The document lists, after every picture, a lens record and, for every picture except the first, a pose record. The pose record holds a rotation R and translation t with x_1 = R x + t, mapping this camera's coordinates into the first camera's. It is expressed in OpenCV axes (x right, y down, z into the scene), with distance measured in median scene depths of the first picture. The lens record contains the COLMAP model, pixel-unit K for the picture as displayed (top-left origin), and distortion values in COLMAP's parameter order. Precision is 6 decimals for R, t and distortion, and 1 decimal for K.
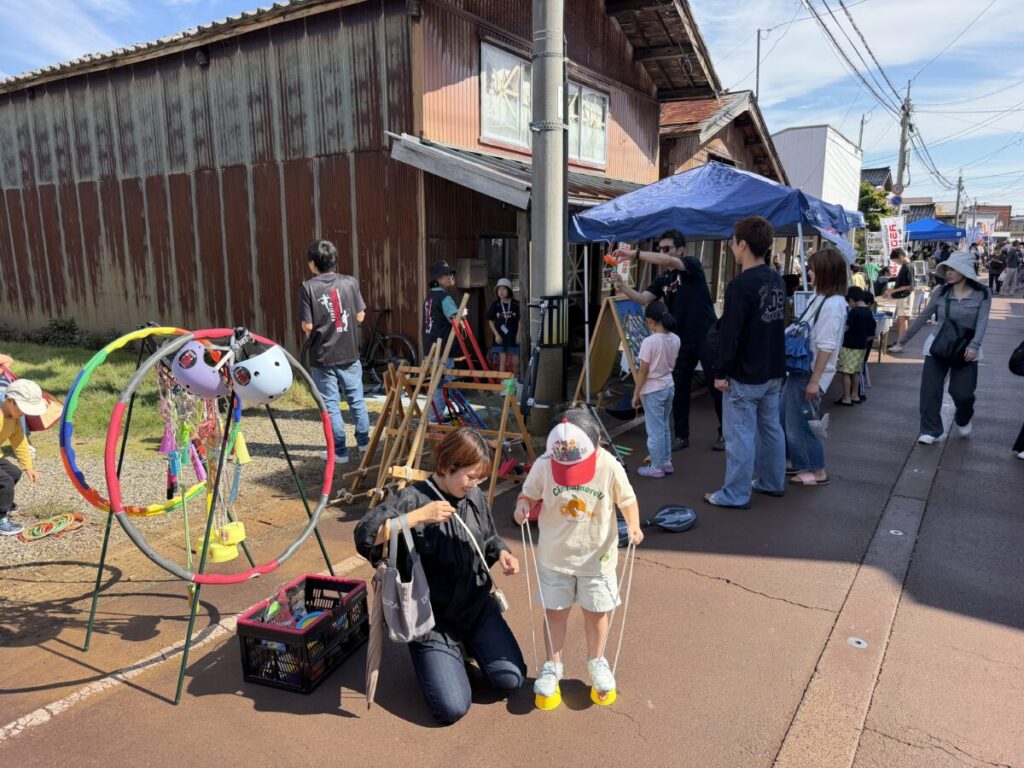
lens RADIAL K [[710.4, 0, 514.3], [0, 710.4, 388.5], [0, 0, 1]] dist [-0.003202, -0.002007]
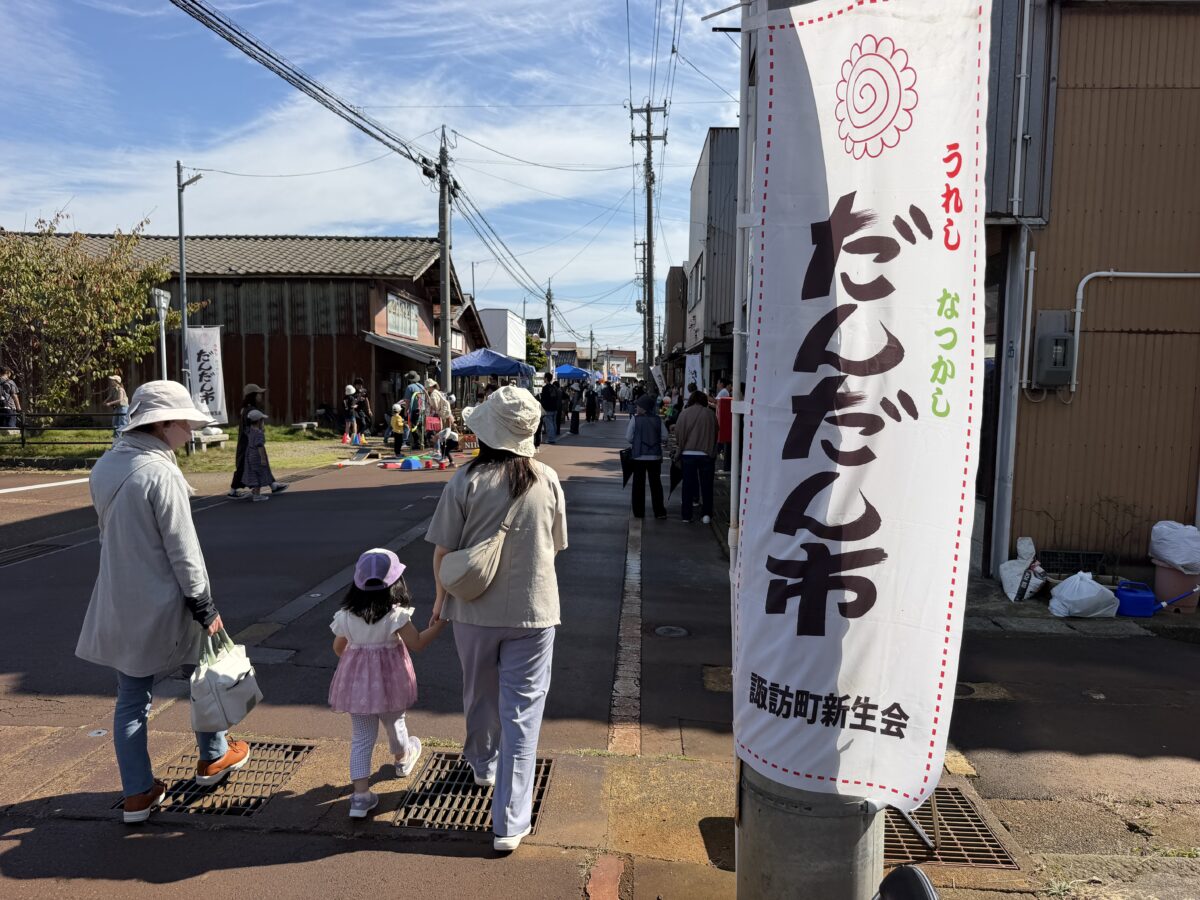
lens RADIAL K [[832.5, 0, 600.0], [0, 832.5, 452.6], [0, 0, 1]] dist [-0.003202, -0.002007]
pose [[0.856451, -0.020646, 0.515816, -0.788620], [0.076805, 0.993175, -0.087774, 0.311148], [-0.510483, 0.114792, 0.852191, -1.506954]]
